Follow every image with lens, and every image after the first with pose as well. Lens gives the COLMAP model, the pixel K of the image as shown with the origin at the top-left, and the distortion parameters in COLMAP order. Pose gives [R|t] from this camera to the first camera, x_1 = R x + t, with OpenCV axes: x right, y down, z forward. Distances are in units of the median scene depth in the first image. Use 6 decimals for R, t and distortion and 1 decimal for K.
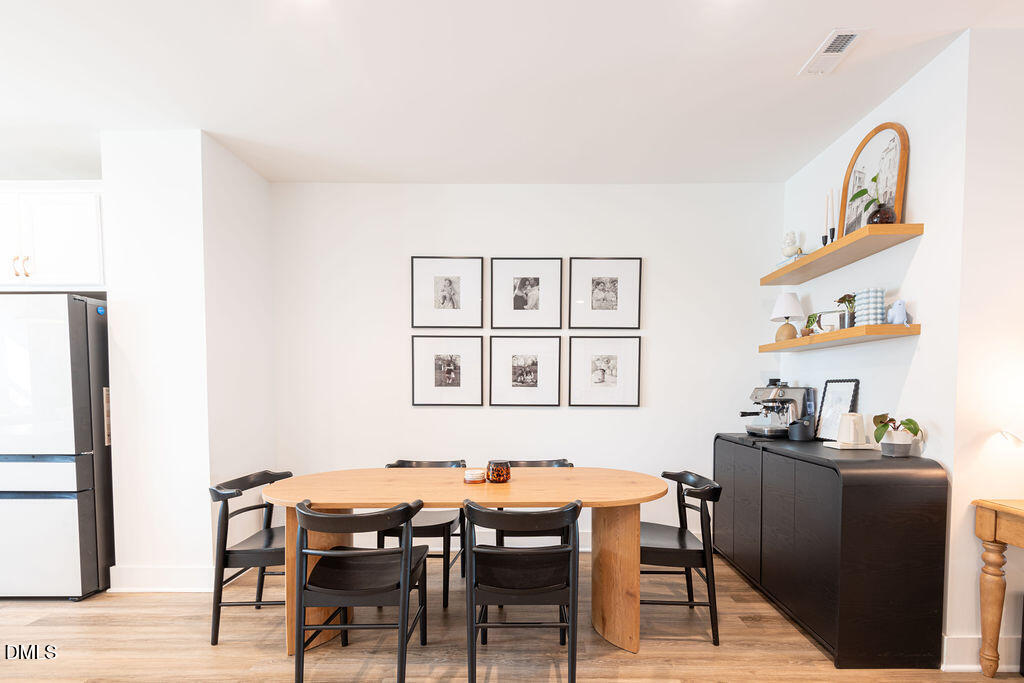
lens RADIAL K [[468.6, 0, 525.0], [0, 468.6, 408.6], [0, 0, 1]] dist [0.013863, -0.008838]
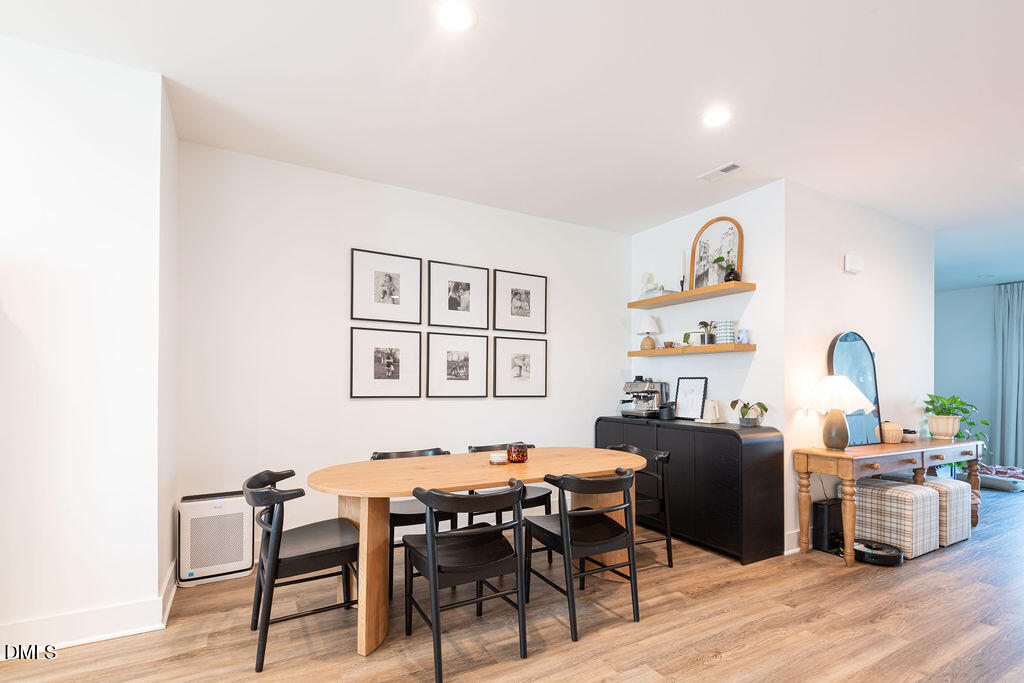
lens RADIAL K [[468.6, 0, 475.9], [0, 468.6, 377.5], [0, 0, 1]] dist [0.013863, -0.008838]
pose [[0.885495, 0.012060, 0.464492, -0.534774], [0.012561, 0.998677, -0.049874, 0.003433], [-0.464479, 0.049998, 0.884172, 0.009956]]
